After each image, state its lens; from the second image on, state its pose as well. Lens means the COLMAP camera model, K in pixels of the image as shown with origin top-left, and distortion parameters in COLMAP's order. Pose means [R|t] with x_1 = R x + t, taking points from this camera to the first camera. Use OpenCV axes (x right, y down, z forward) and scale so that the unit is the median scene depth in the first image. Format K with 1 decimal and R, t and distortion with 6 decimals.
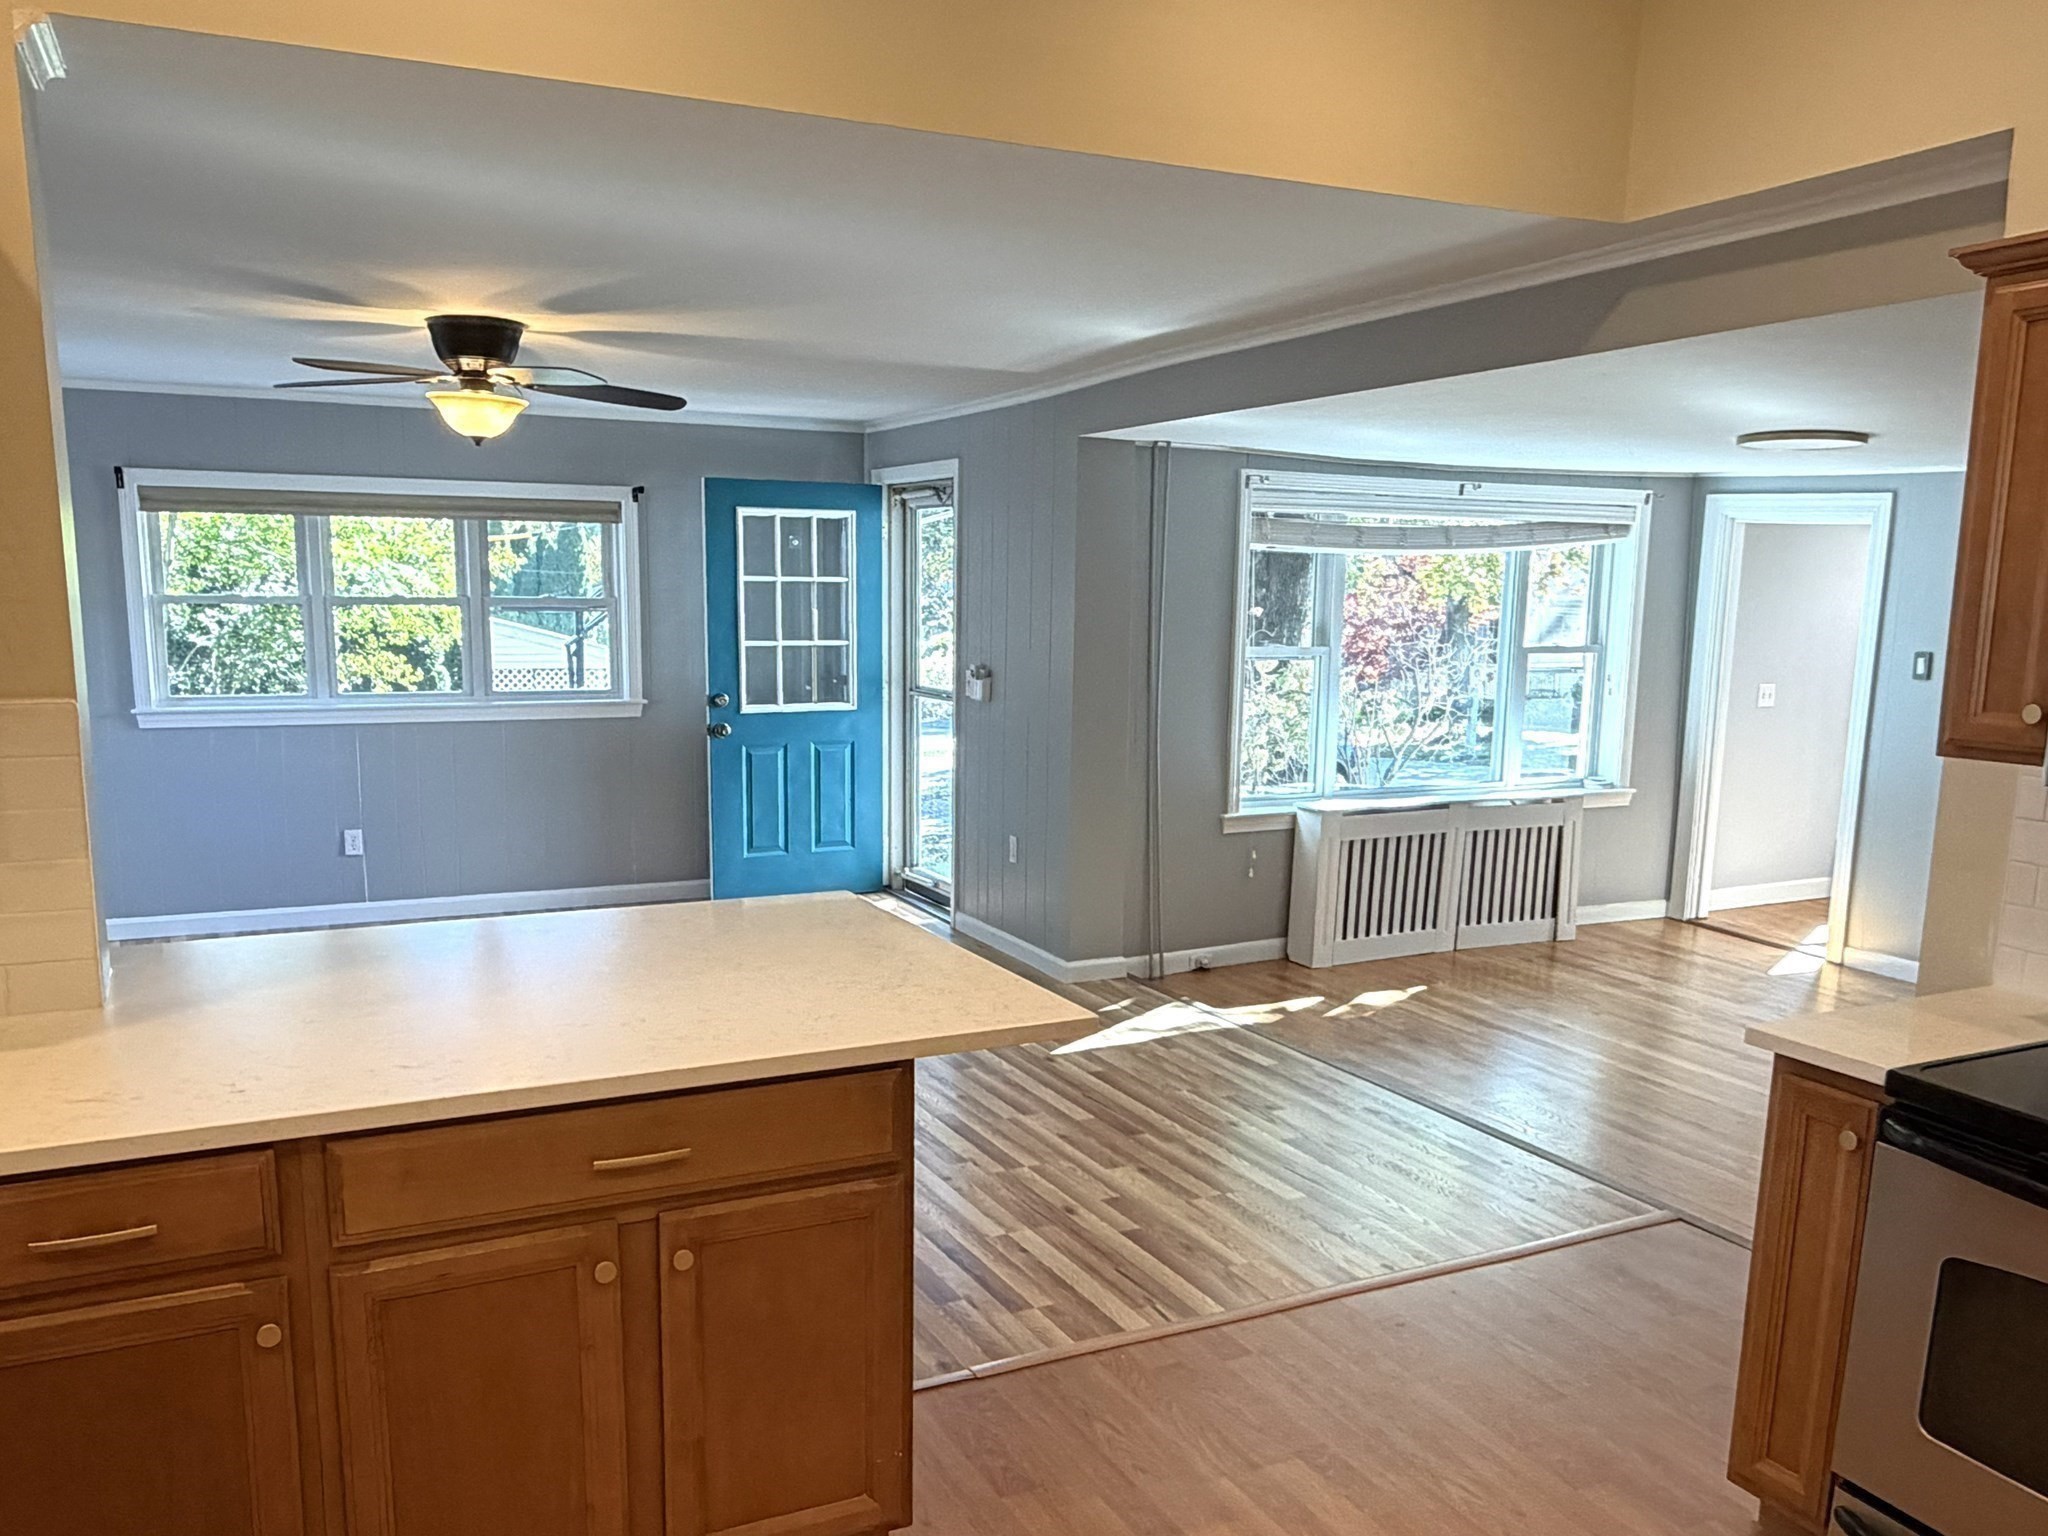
lens RADIAL K [[1629.1, 0, 1023.2], [0, 1629.1, 881.7], [0, 0, 1]] dist [-0.002825, -0.004376]
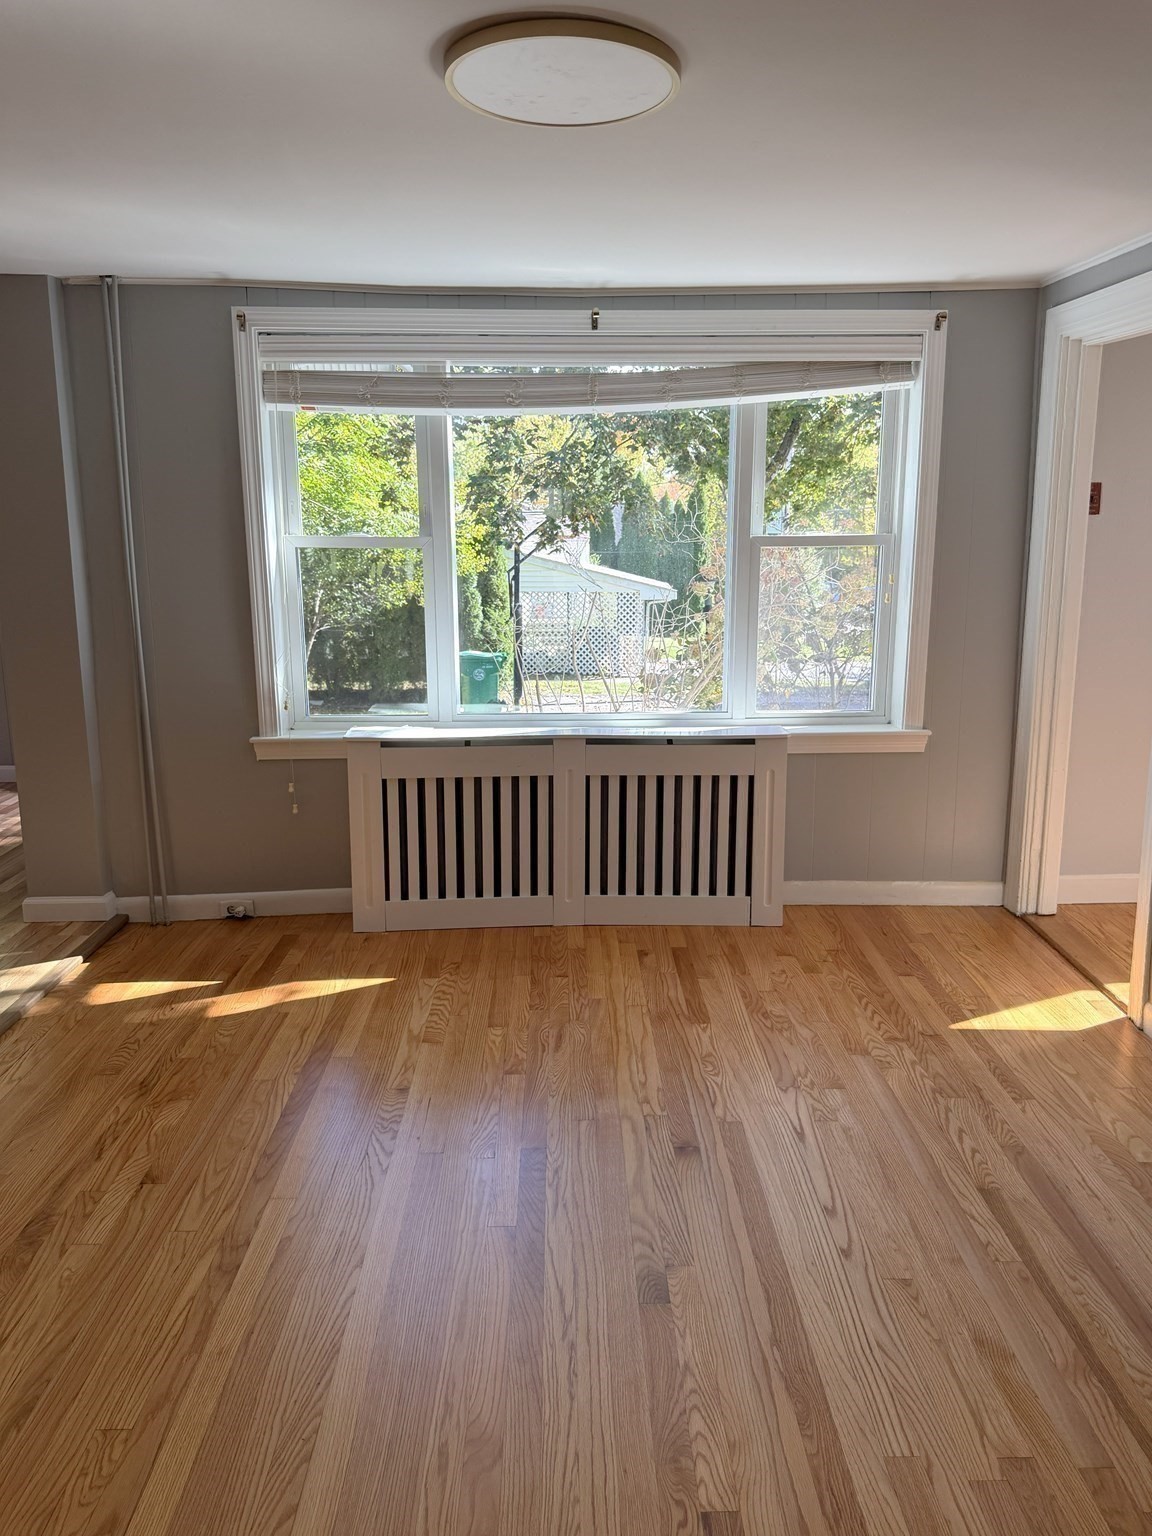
lens RADIAL K [[1122.9, 0, 576.0], [0, 1122.9, 768.0], [0, 0, 1]] dist [0.041055, -0.001113]
pose [[0.906718, 0.069116, -0.416034, 0.492912], [-0.060518, 0.997593, 0.033835, -0.052809], [0.417372, -0.005501, 0.908719, 0.522309]]
